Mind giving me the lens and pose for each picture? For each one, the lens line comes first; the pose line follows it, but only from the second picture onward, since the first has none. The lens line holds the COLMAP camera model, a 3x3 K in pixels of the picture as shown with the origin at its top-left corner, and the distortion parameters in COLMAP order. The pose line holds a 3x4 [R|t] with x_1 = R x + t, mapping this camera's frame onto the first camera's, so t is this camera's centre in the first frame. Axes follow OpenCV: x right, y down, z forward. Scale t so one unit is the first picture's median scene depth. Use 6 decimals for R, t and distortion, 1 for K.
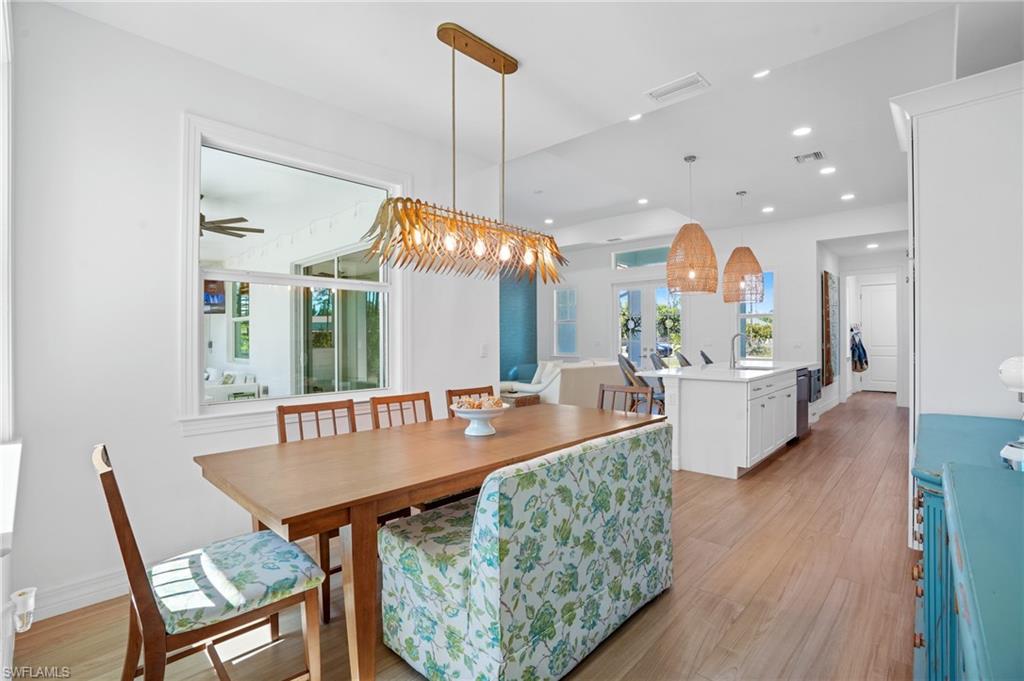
lens RADIAL K [[463.1, 0, 507.6], [0, 463.1, 335.2], [0, 0, 1]] dist [-0.028518, 0.002543]
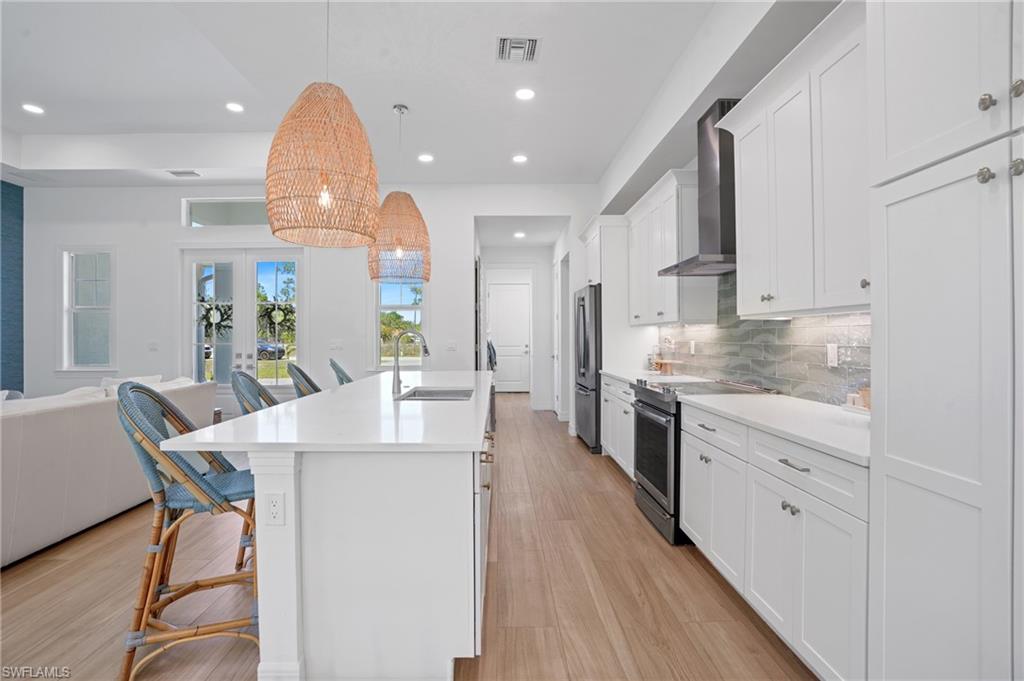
lens RADIAL K [[463.1, 0, 507.7], [0, 463.1, 333.9], [0, 0, 1]] dist [-0.028518, 0.002543]
pose [[0.701174, 0.005334, 0.712971, 0.105286], [-0.004698, 0.999985, -0.002861, 0.000268], [-0.712975, -0.001343, 0.701188, 0.286316]]
